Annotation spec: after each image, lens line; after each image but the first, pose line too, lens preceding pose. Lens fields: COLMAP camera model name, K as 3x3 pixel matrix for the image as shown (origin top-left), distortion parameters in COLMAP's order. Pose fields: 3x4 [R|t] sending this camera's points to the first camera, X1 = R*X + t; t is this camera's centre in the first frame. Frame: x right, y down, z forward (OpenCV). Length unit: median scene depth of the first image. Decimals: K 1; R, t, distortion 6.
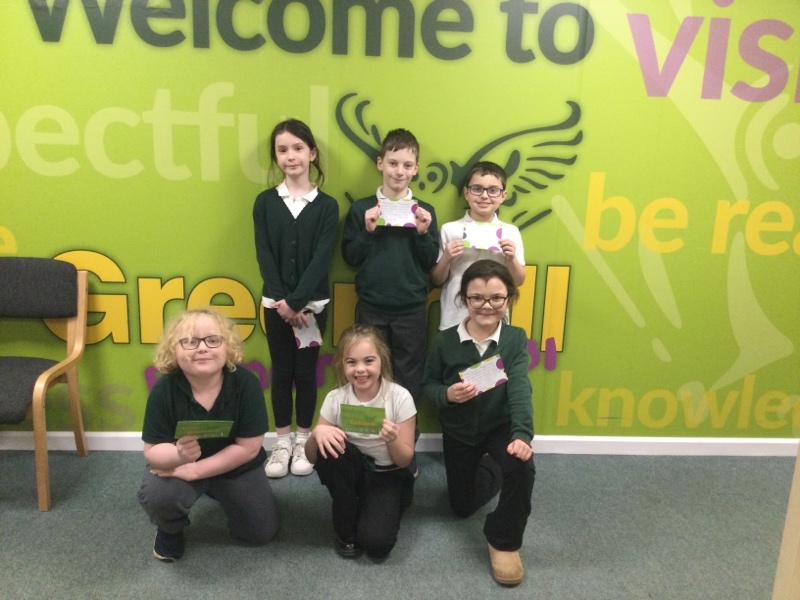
lens RADIAL K [[717.1, 0, 400.4], [0, 717.1, 304.3], [0, 0, 1]] dist [0.088554, -0.182126]
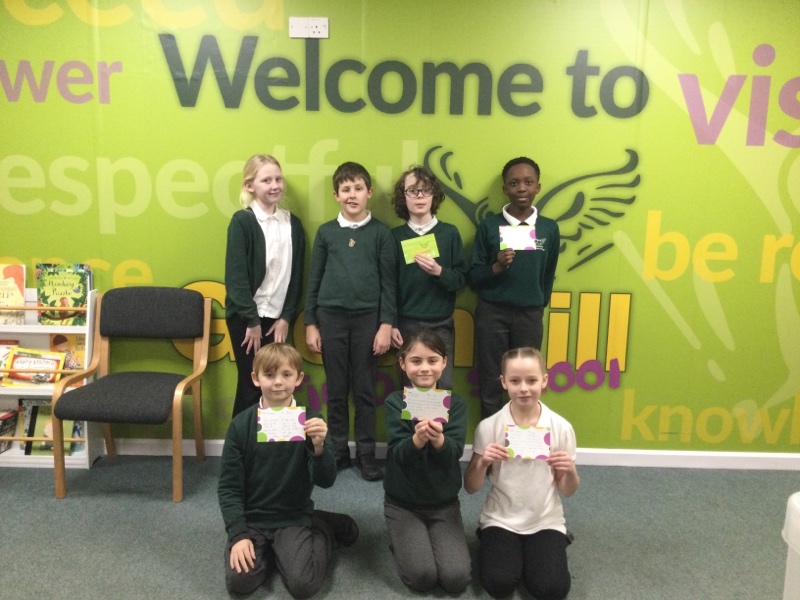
lens RADIAL K [[717.1, 0, 400.4], [0, 717.1, 304.3], [0, 0, 1]] dist [0.088554, -0.182126]
pose [[0.998222, -0.002047, -0.059568, -0.057127], [-0.001996, 0.997702, -0.067722, 0.041277], [0.059570, 0.067721, 0.995924, -0.142449]]
